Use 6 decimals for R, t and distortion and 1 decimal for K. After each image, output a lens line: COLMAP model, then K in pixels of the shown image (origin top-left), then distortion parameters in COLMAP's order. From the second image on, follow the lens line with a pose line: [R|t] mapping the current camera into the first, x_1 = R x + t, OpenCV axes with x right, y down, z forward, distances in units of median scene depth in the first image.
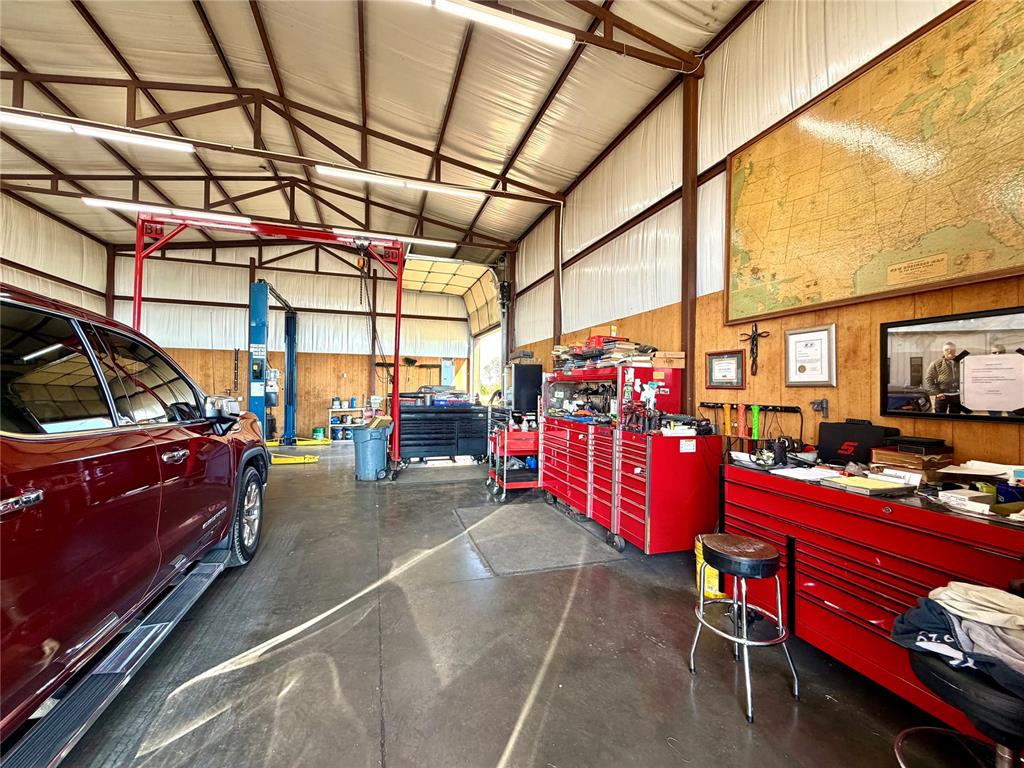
lens RADIAL K [[423.7, 0, 512.0], [0, 423.7, 384.0], [0, 0, 1]] dist [0.000137, -0.000037]
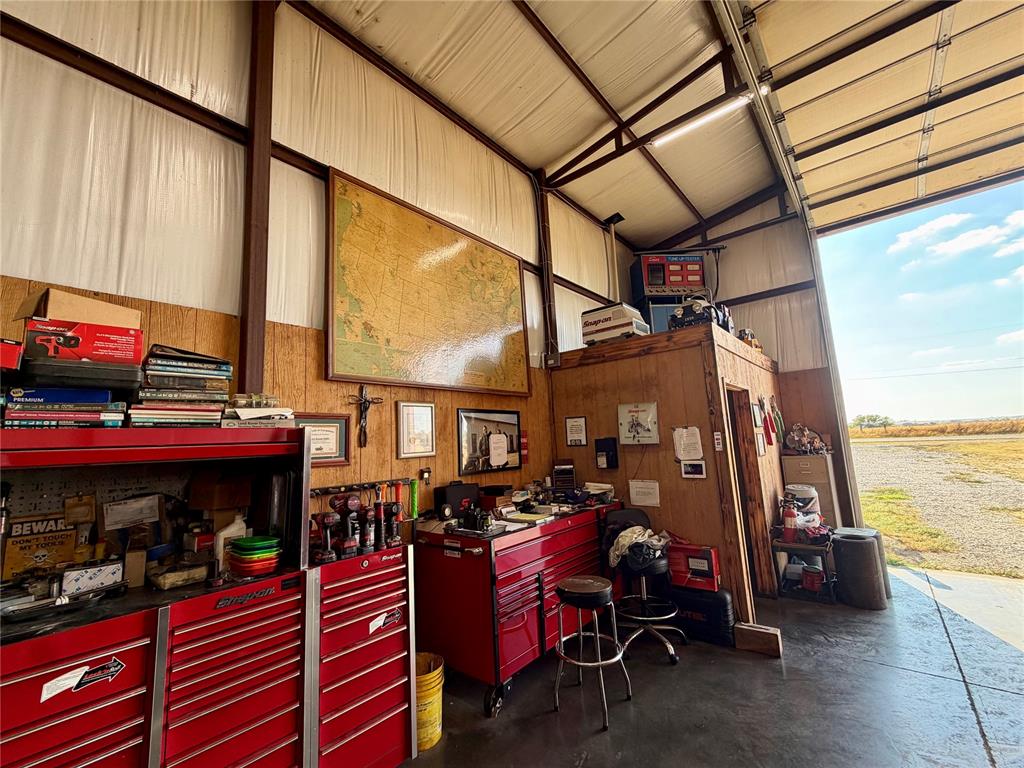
lens RADIAL K [[423.7, 0, 512.0], [0, 423.7, 384.0], [0, 0, 1]] dist [0.000137, -0.000037]
pose [[-0.520918, 0.131295, 0.843449, -0.304305], [0.032406, 0.990430, -0.134161, -0.022638], [-0.852991, -0.042554, -0.520187, 1.195343]]
